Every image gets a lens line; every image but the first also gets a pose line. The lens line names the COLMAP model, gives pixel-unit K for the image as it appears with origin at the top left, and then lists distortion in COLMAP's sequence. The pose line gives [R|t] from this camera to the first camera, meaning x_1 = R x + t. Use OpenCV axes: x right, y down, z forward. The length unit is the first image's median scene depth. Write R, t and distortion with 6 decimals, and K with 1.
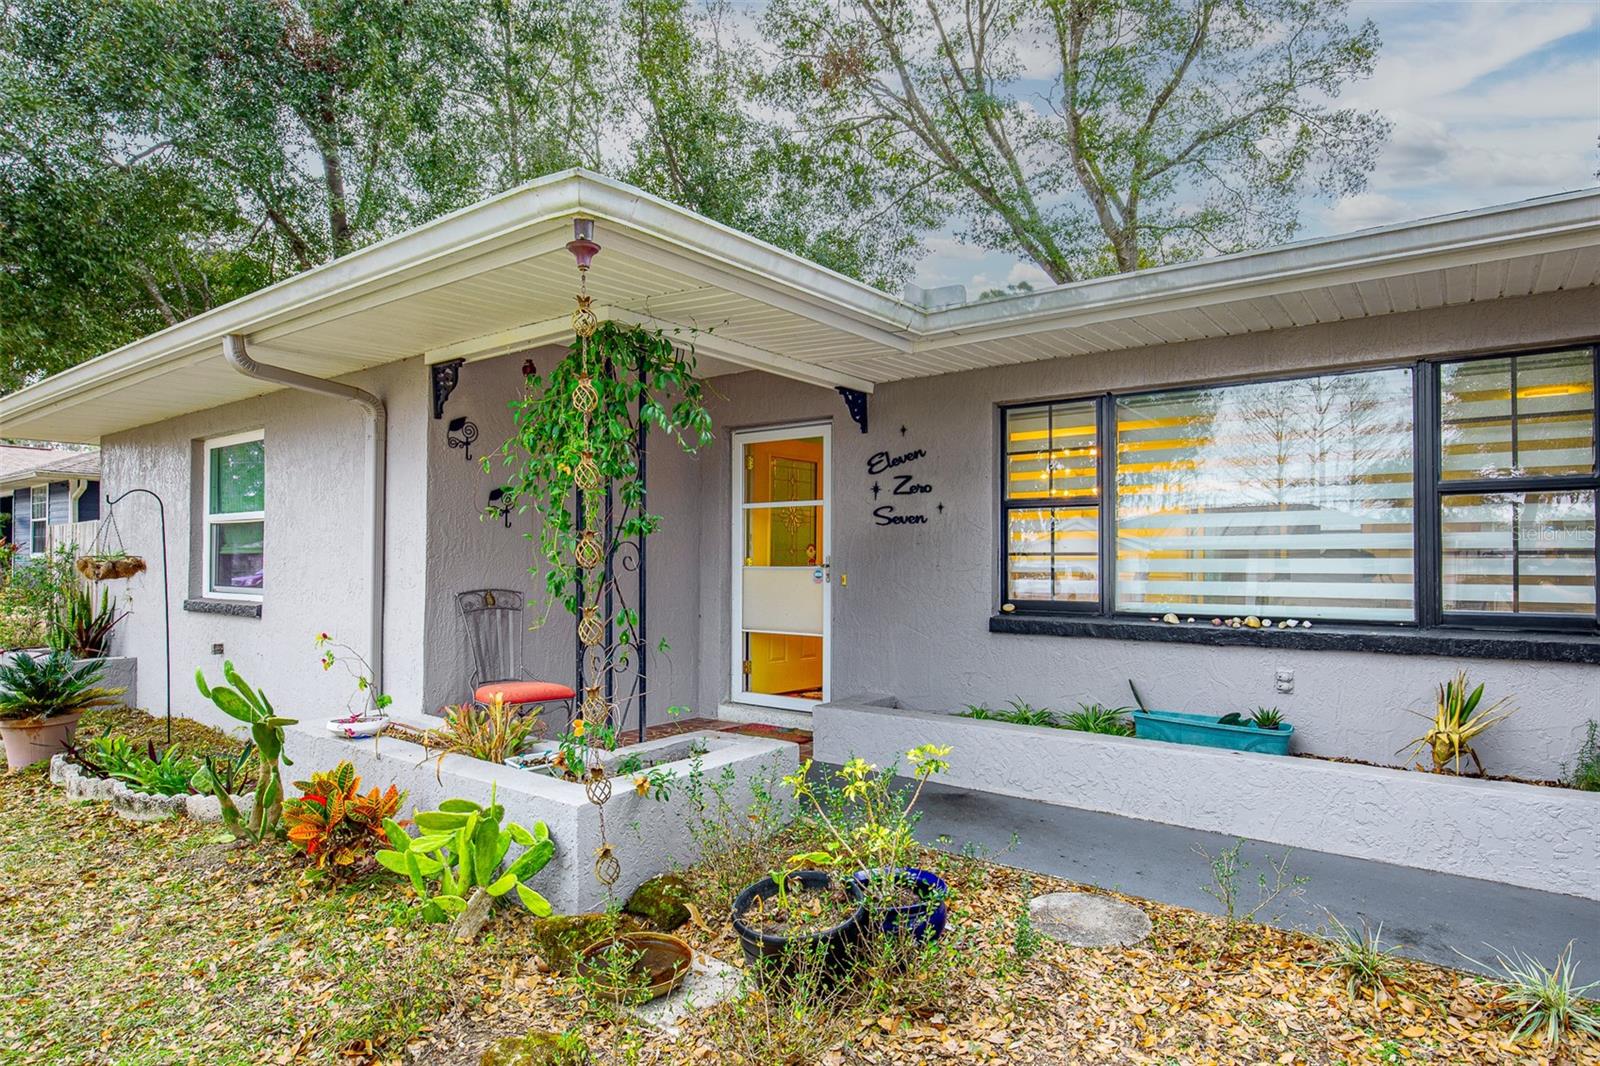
lens RADIAL K [[910.9, 0, 800.0], [0, 910.9, 533.0], [0, 0, 1]] dist [-0.006224, -0.000877]
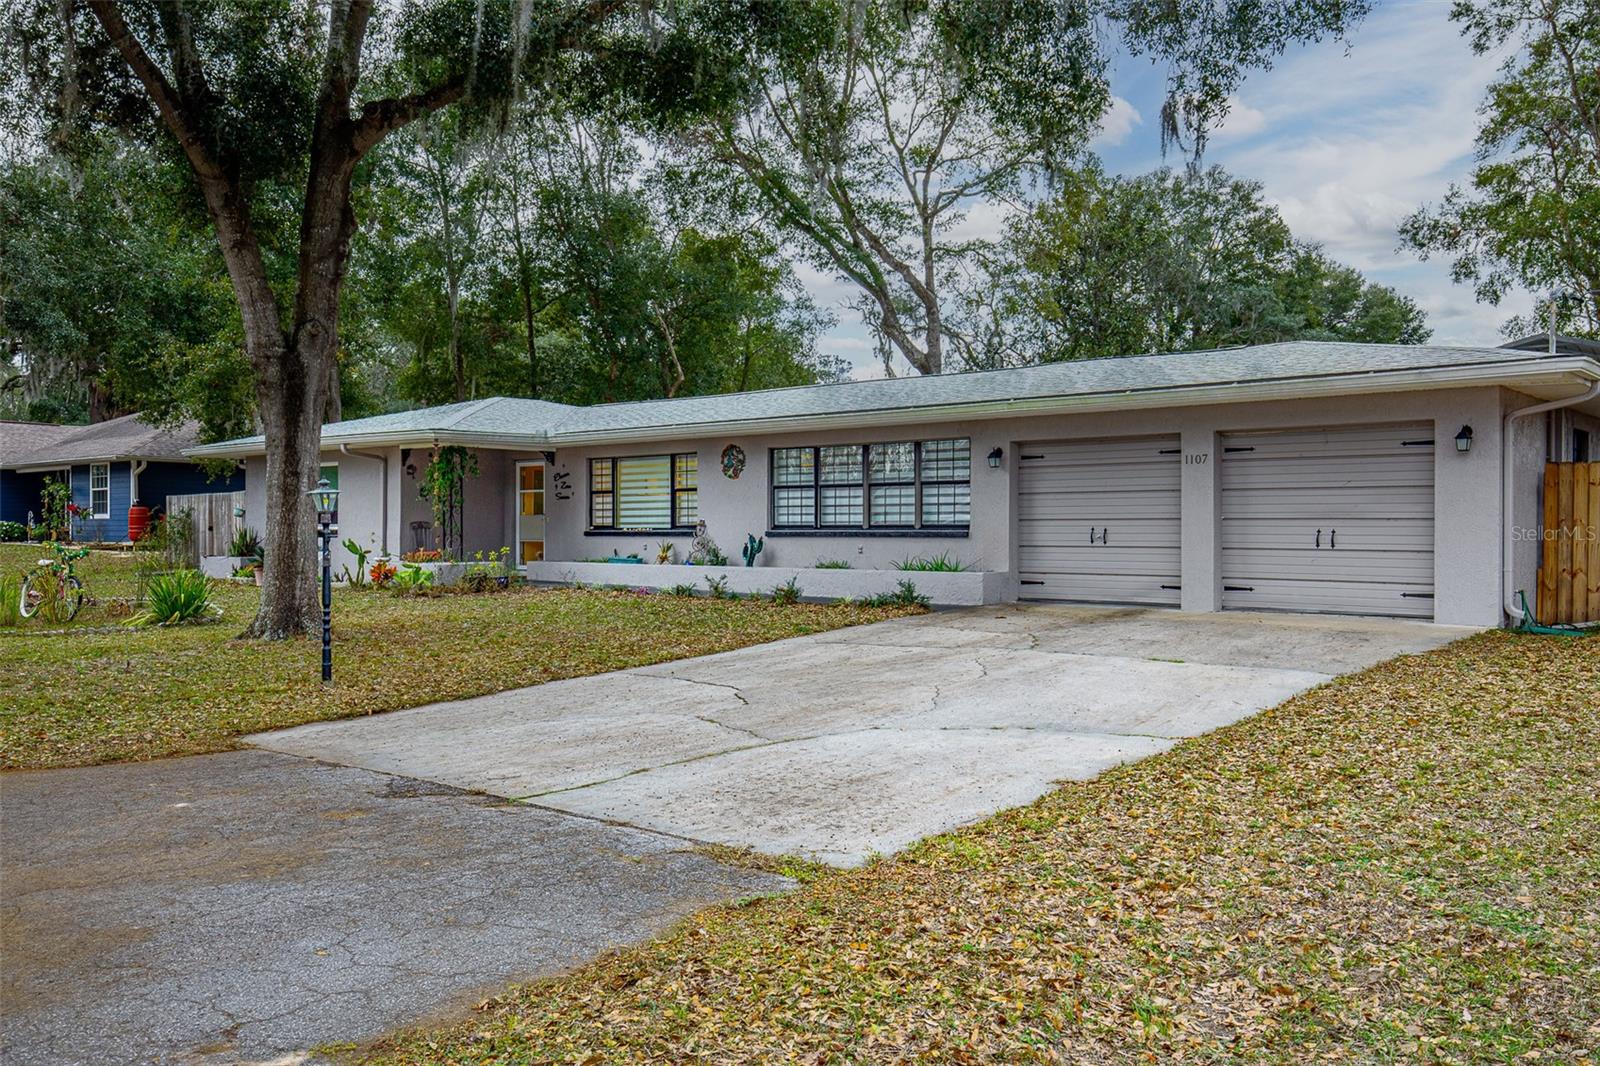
lens RADIAL K [[1372.9, 0, 800.0], [0, 1372.9, 533.0], [0, 0, 1]] dist [-0.040675, -0.000249]
pose [[0.996611, -0.000389, -0.082257, 1.326626], [0.002798, 0.999570, 0.029178, -0.030250], [0.082210, -0.029309, 0.996184, -3.527258]]
